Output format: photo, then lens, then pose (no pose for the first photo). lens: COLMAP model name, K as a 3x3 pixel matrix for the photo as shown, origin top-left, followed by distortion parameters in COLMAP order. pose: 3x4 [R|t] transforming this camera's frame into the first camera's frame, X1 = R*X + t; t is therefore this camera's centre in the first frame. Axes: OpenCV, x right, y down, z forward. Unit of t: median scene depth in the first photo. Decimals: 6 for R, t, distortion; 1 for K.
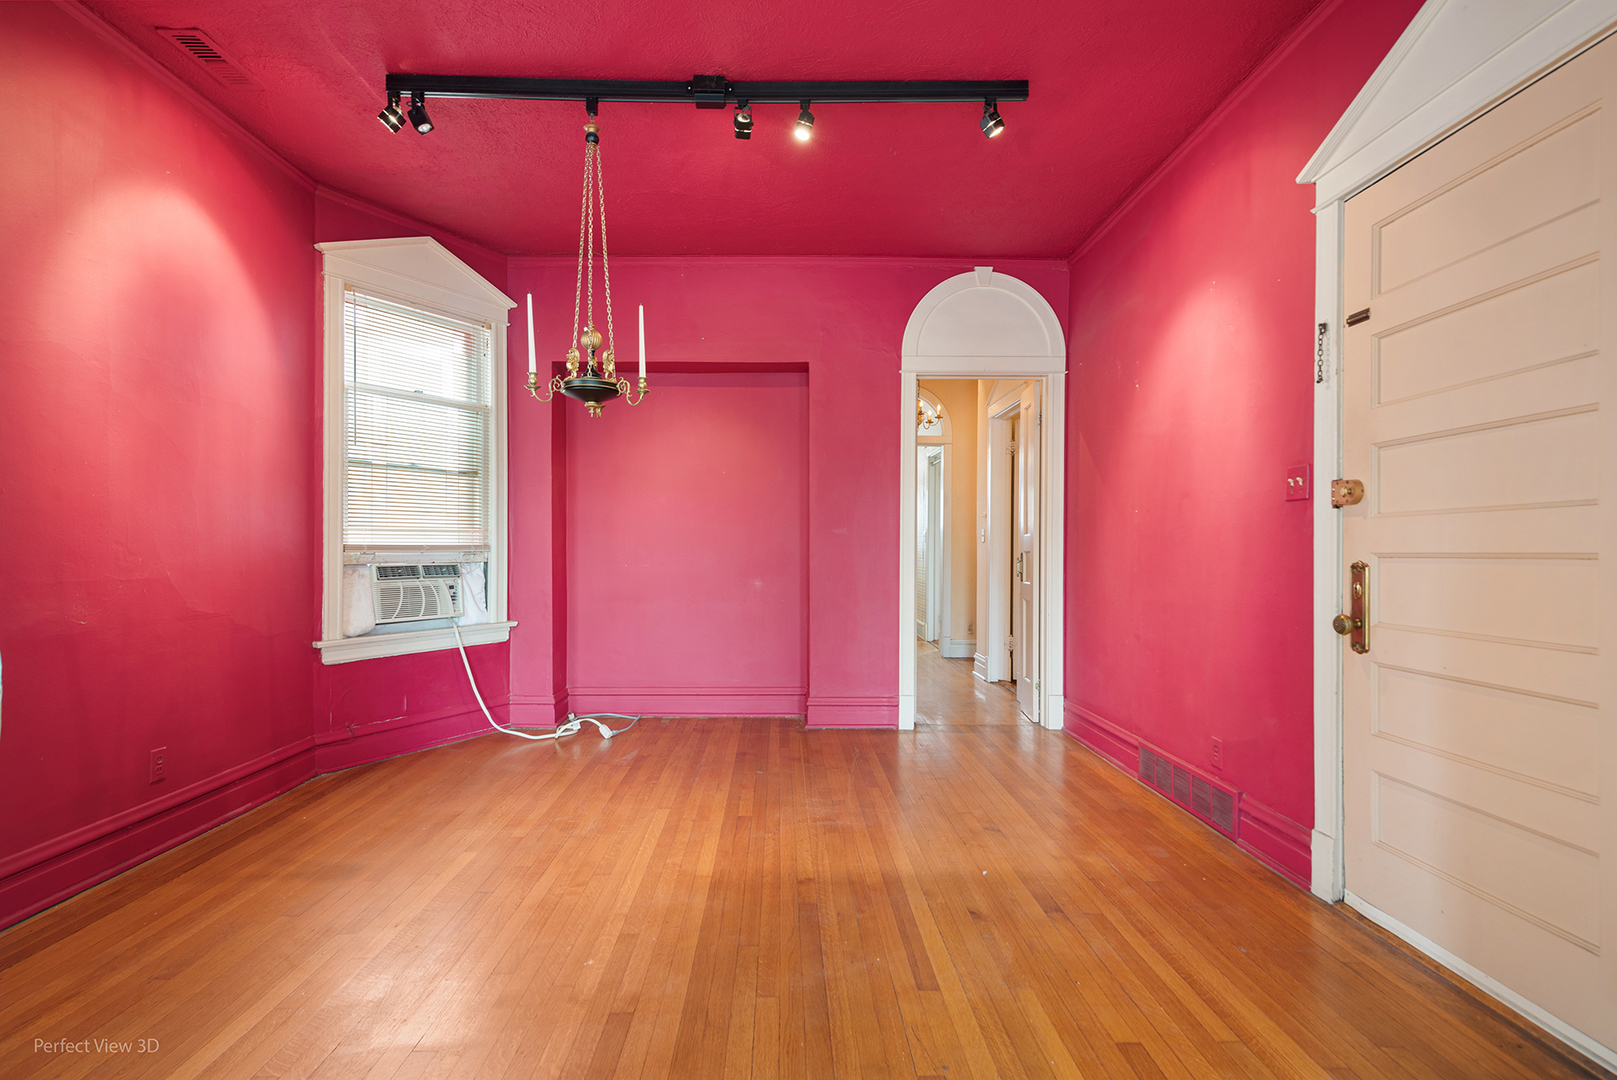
lens RADIAL K [[821.3, 0, 804.9], [0, 821.3, 547.4], [0, 0, 1]] dist [0.000111, 0.000026]
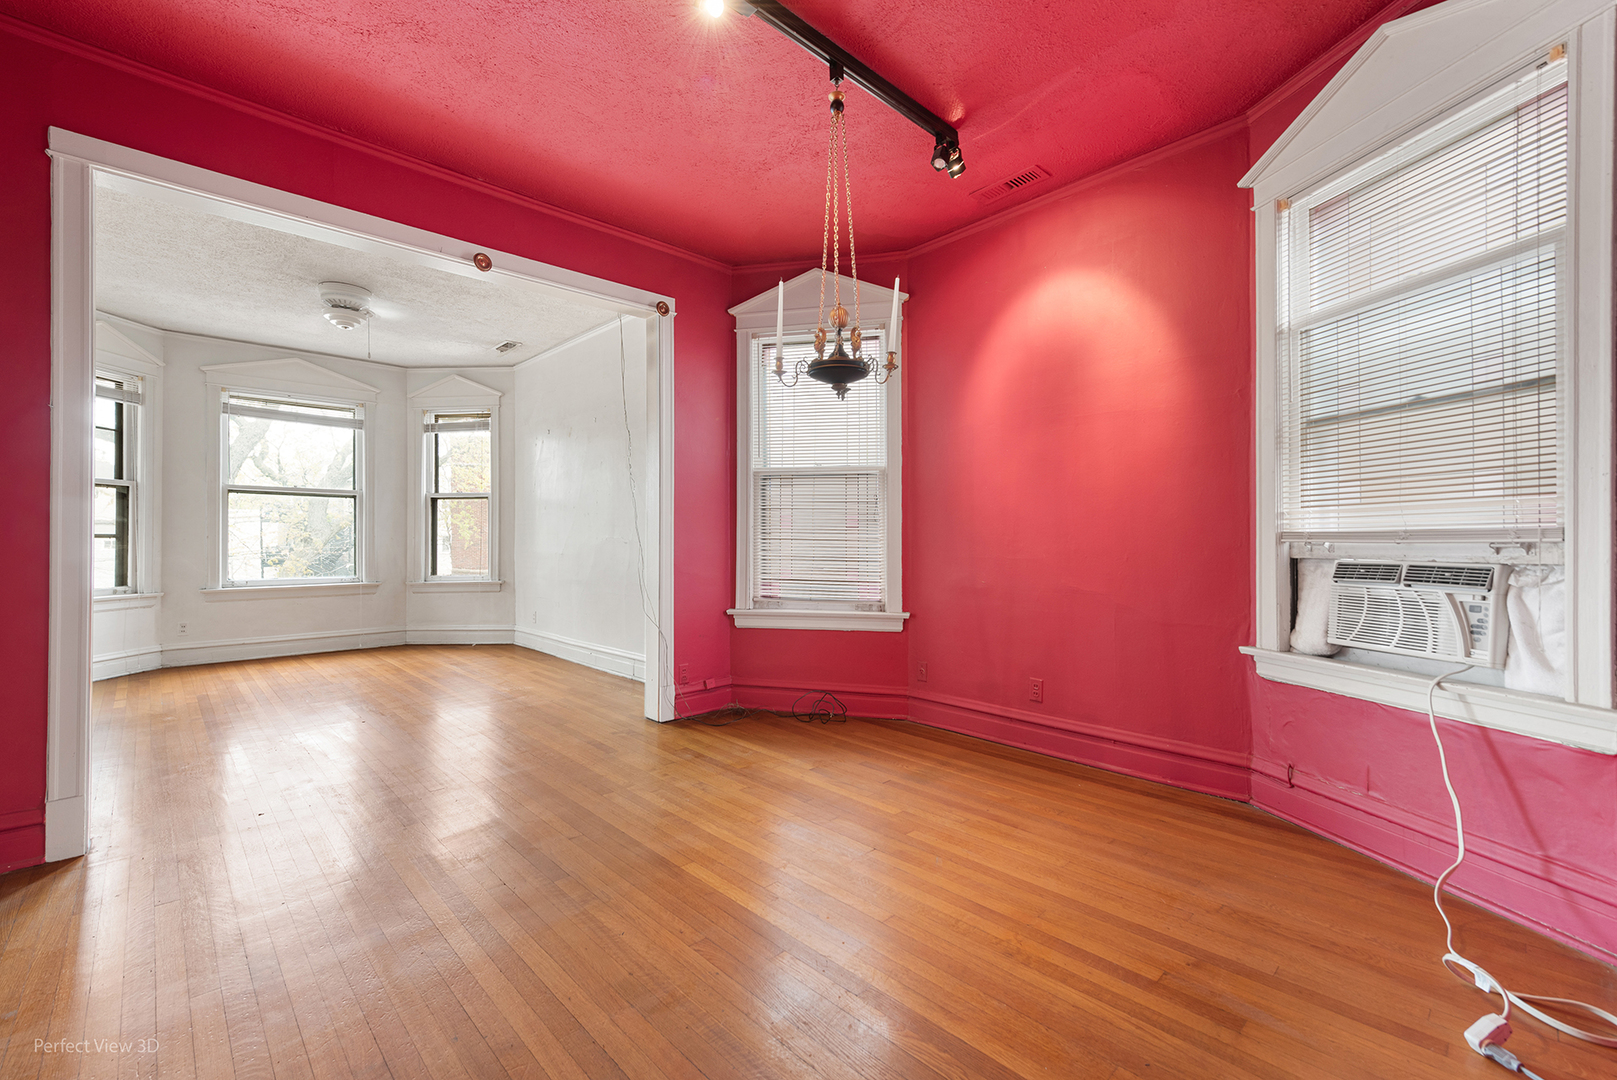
lens RADIAL K [[668.6, 0, 798.9], [0, 668.6, 540.9], [0, 0, 1]] dist [0.023842, -0.000016]
pose [[-0.748028, 0.004070, -0.663655, 0.219524], [0.007427, 0.999970, -0.002238, 0.002559], [0.663626, -0.006603, -0.748036, 1.179237]]
